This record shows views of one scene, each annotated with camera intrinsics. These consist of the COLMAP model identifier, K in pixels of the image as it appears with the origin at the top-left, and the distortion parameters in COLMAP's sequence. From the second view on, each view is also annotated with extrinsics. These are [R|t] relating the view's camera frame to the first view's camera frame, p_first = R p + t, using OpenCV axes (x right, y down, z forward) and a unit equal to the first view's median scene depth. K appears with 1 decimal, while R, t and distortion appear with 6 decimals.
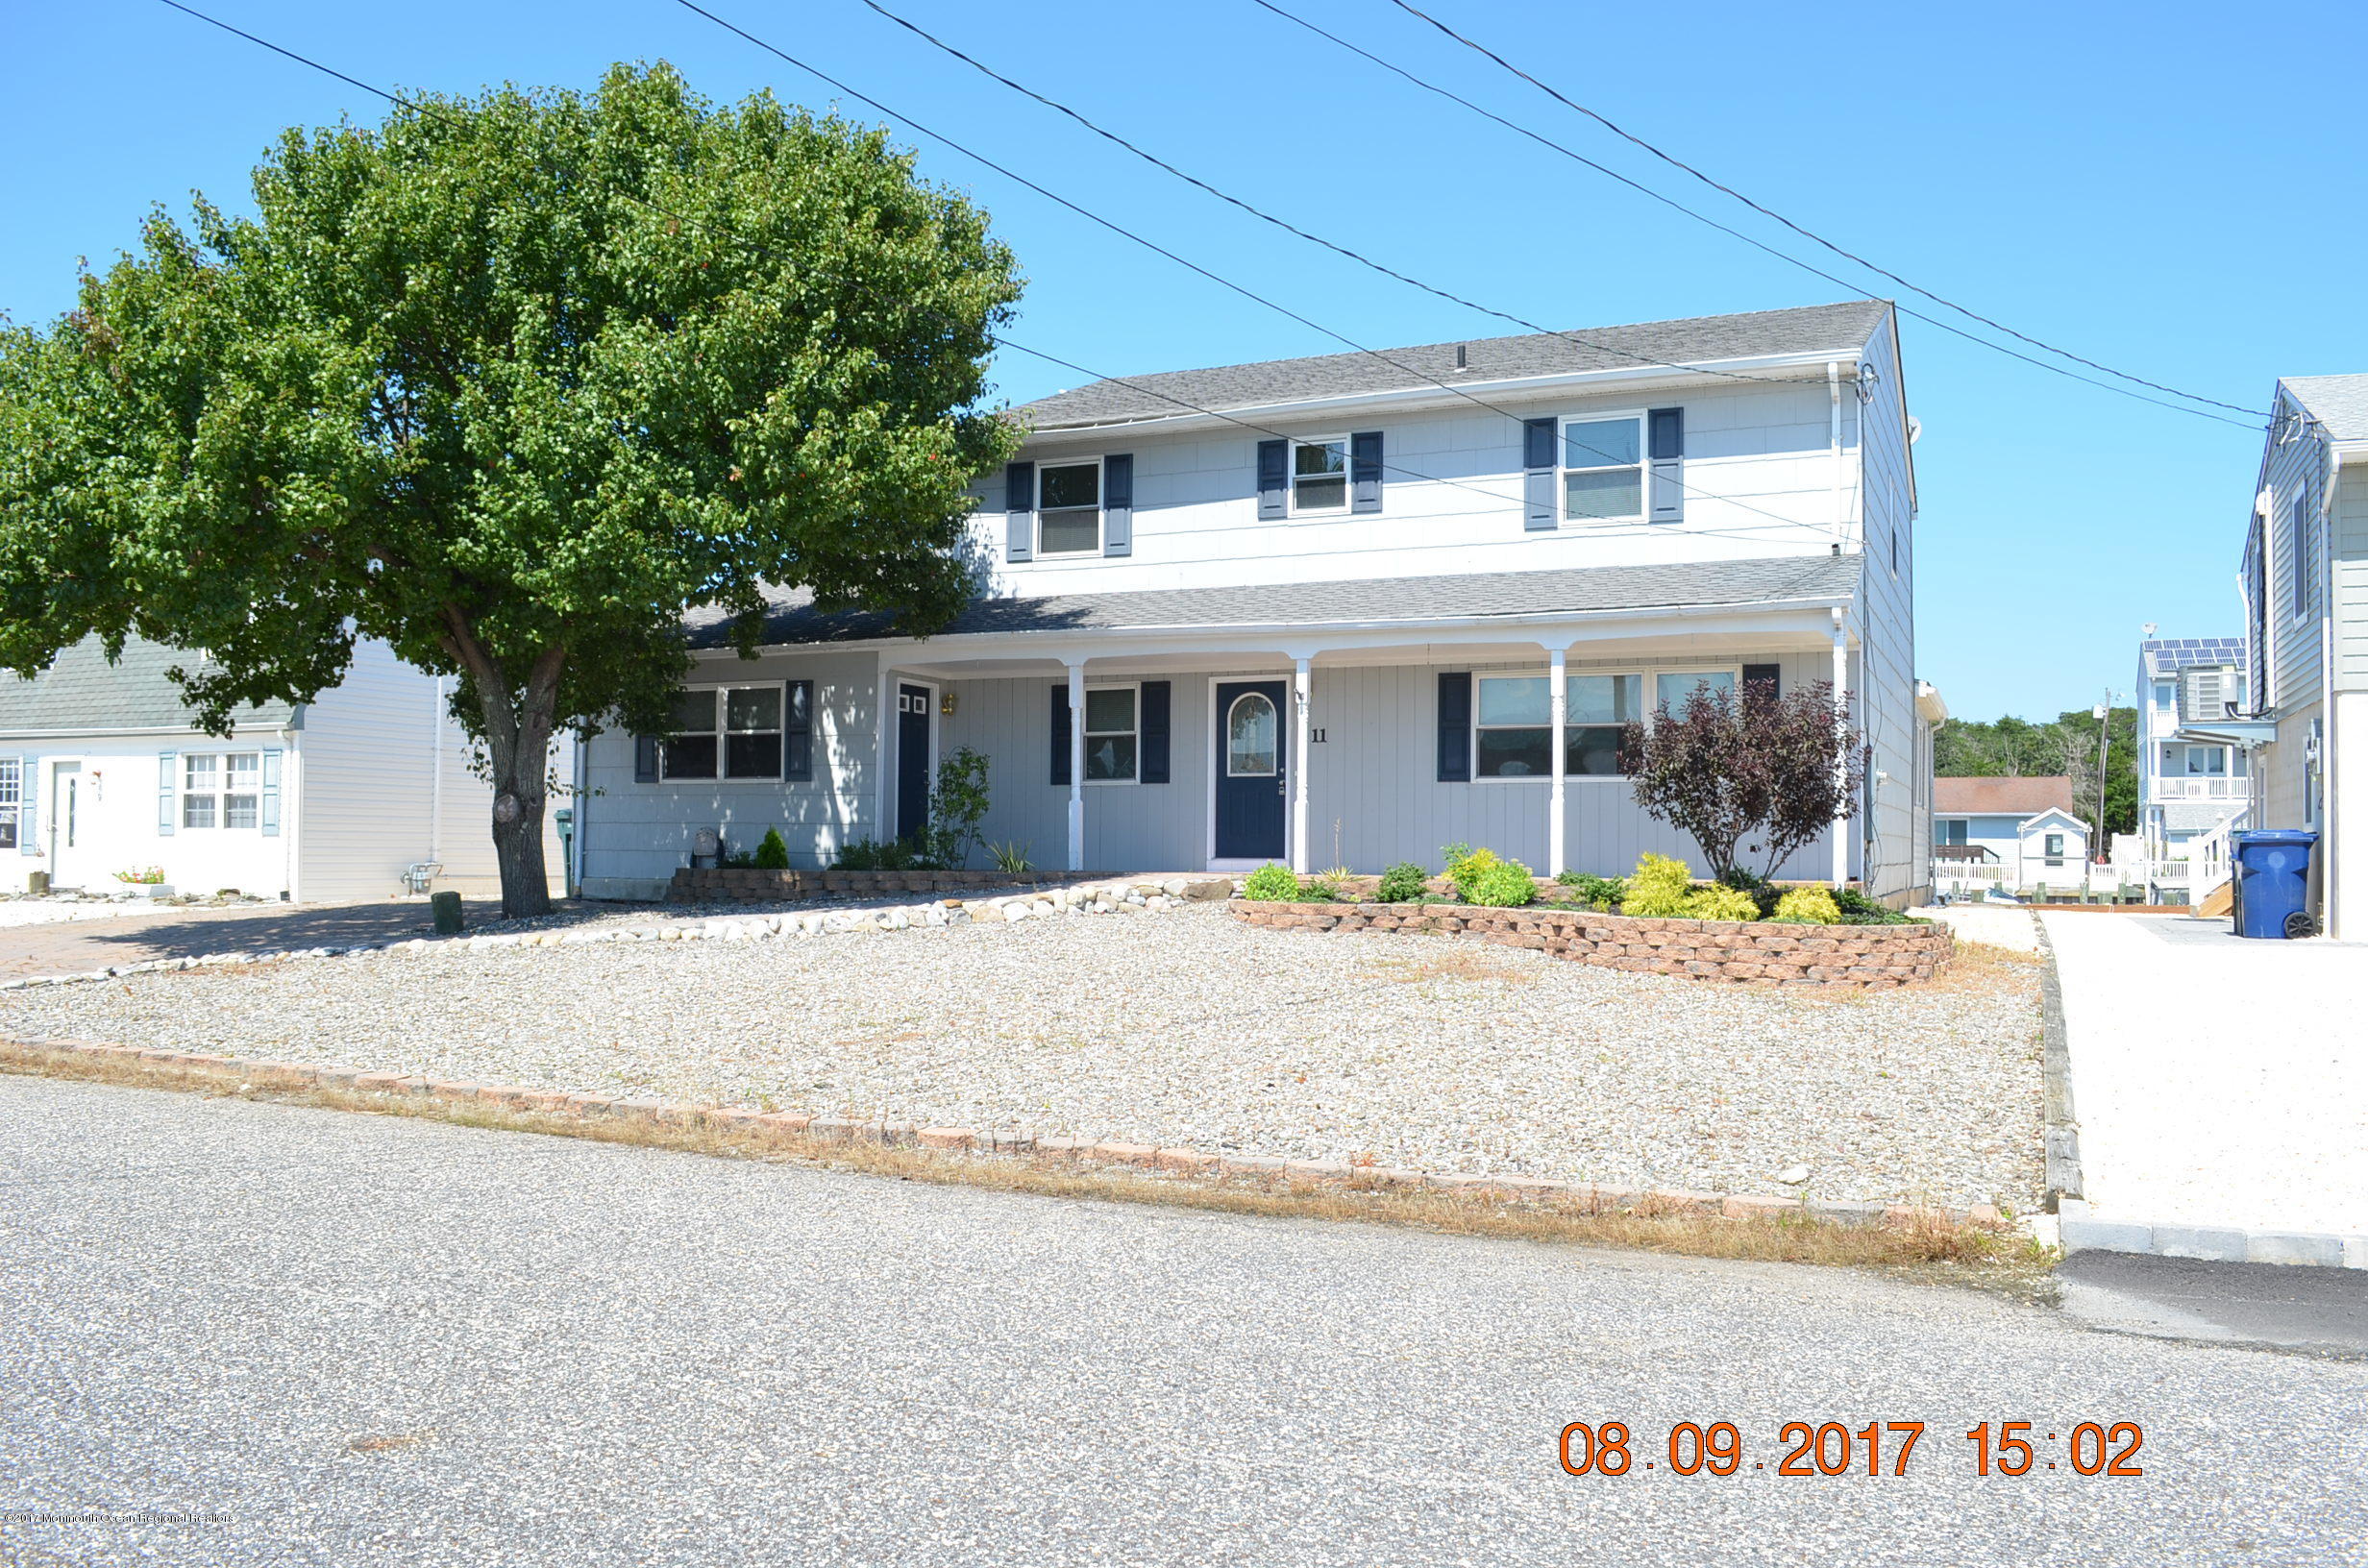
lens RADIAL K [[1807.1, 0, 1184.0], [0, 1807.1, 784.0], [0, 0, 1]] dist [0.004555, 0.002195]
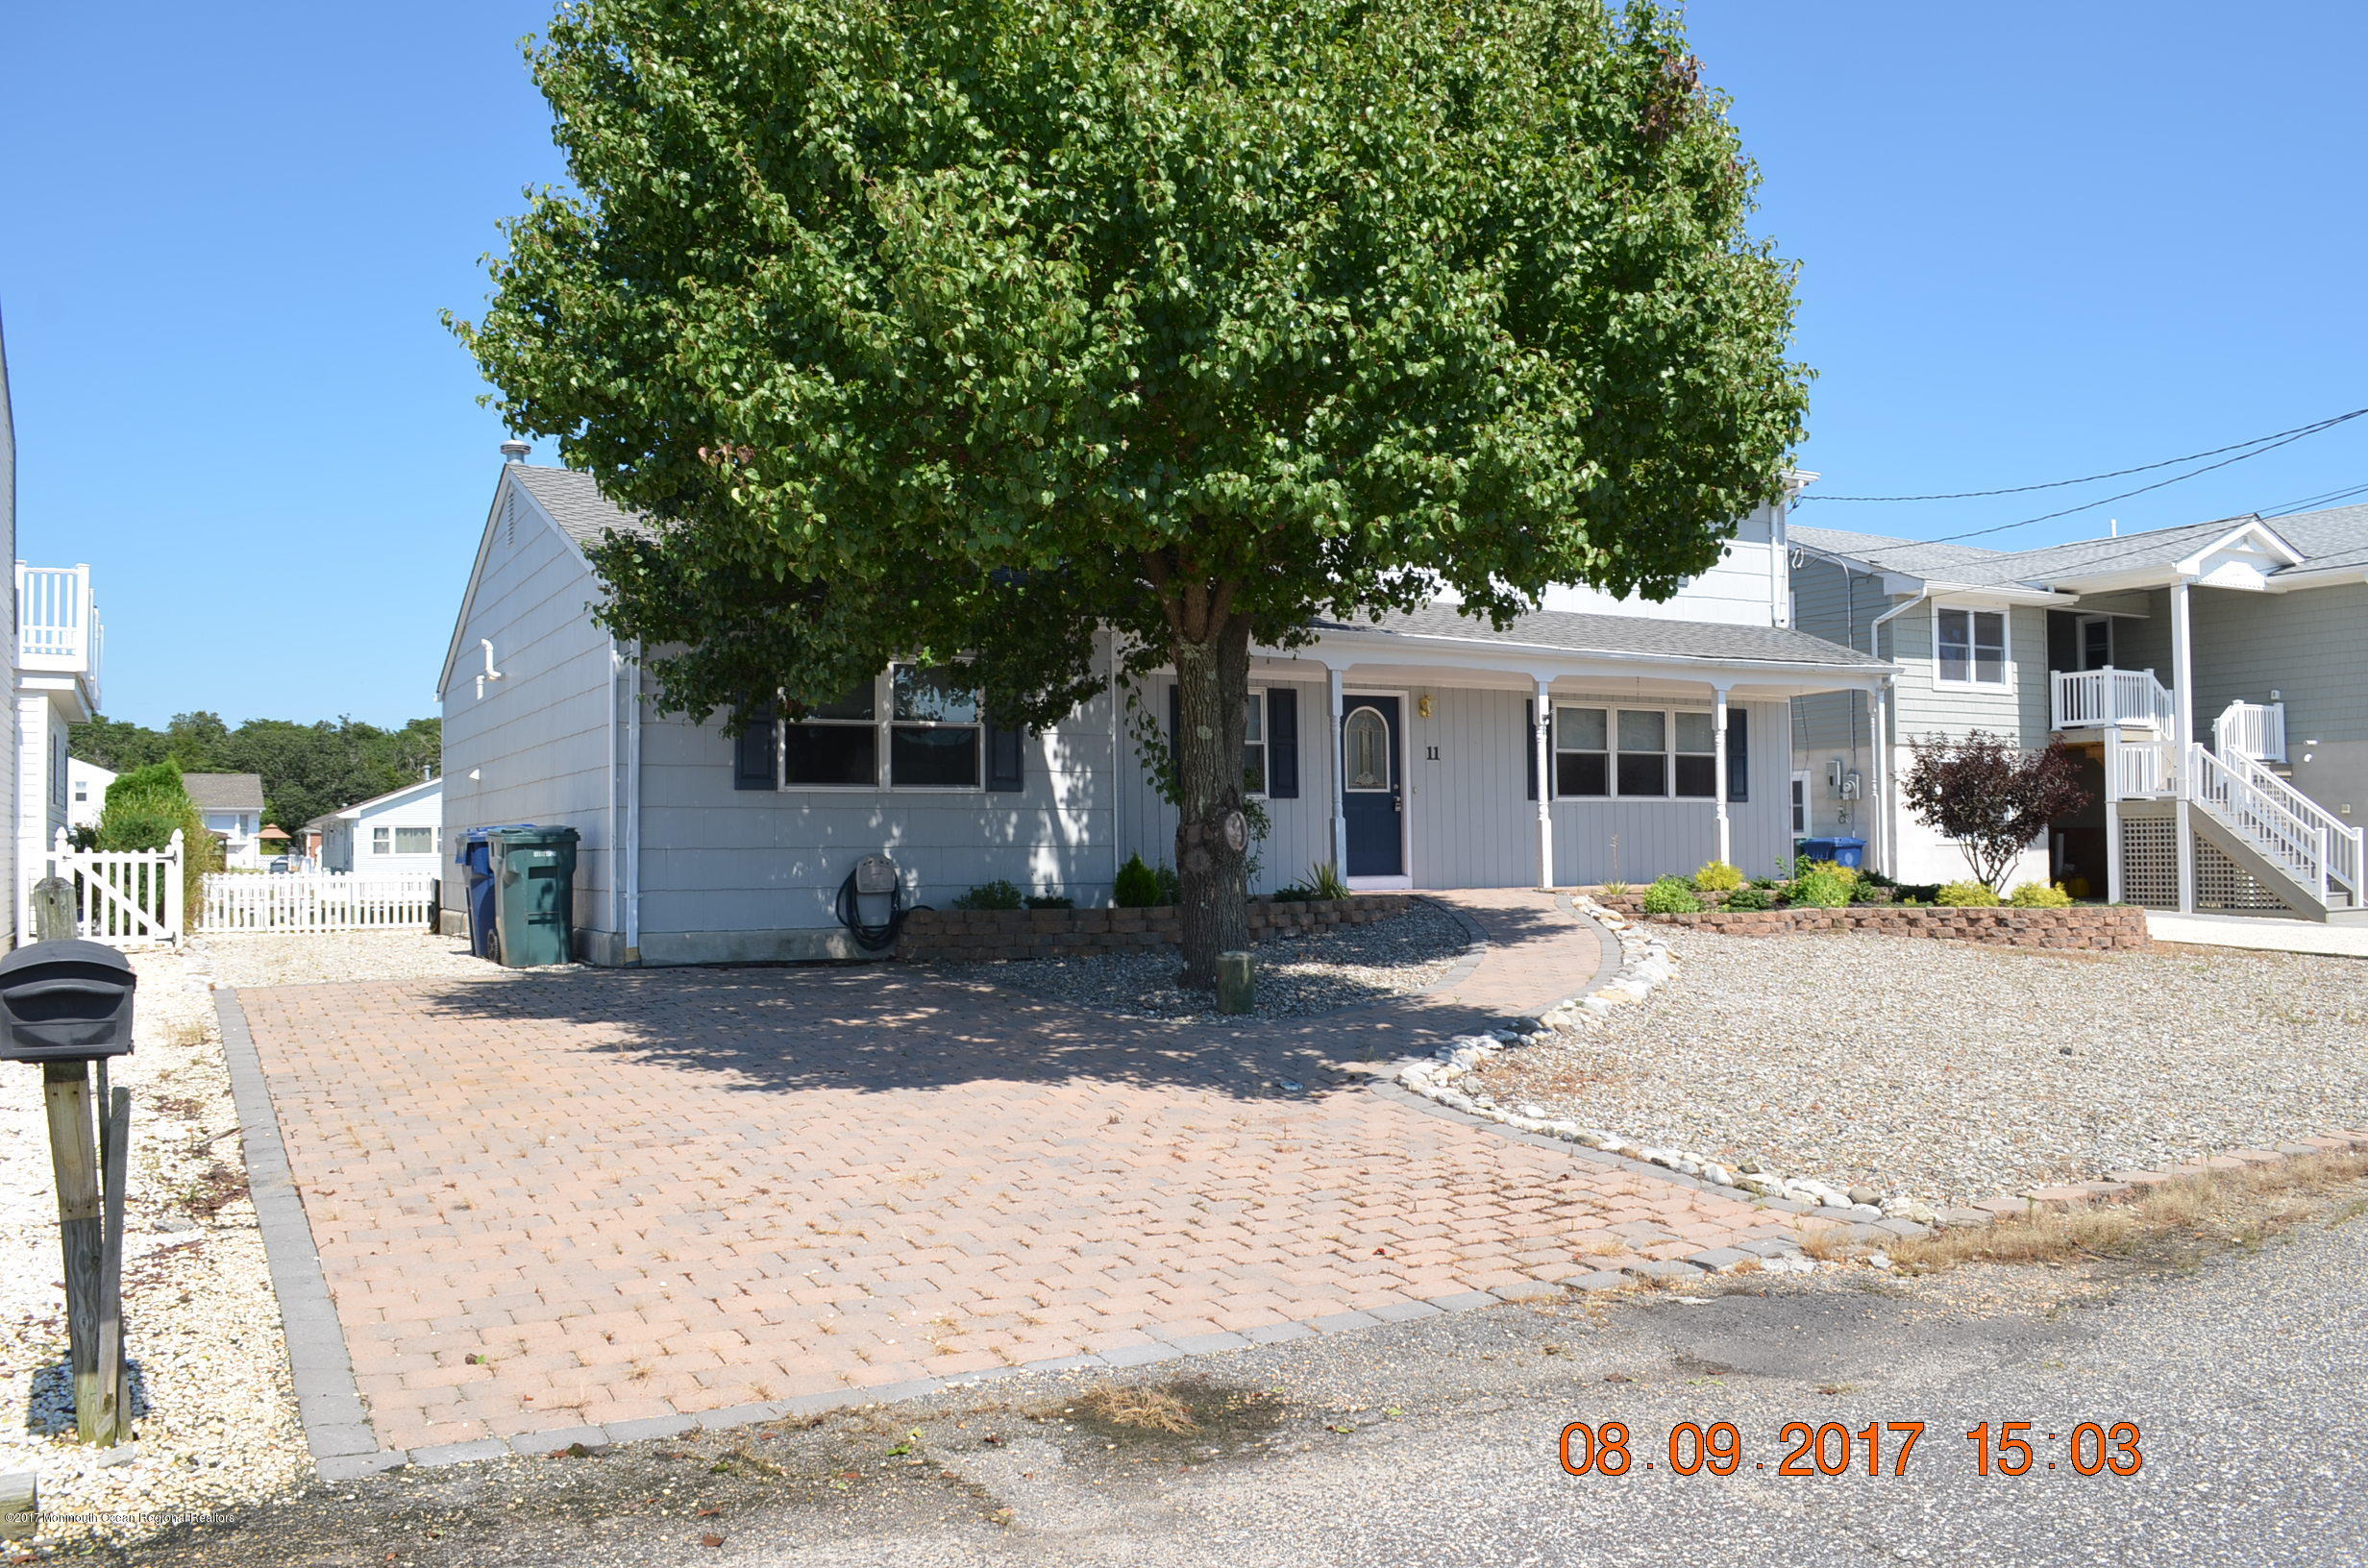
lens RADIAL K [[1862.0, 0, 1182.9], [0, 1862.0, 748.2], [0, 0, 1]] dist [-0.060697, 0.005299]
pose [[0.614619, 0.031102, 0.788211, -0.810485], [-0.013459, 0.999490, -0.028944, 0.002524], [-0.788709, 0.007181, 0.614725, 0.449507]]
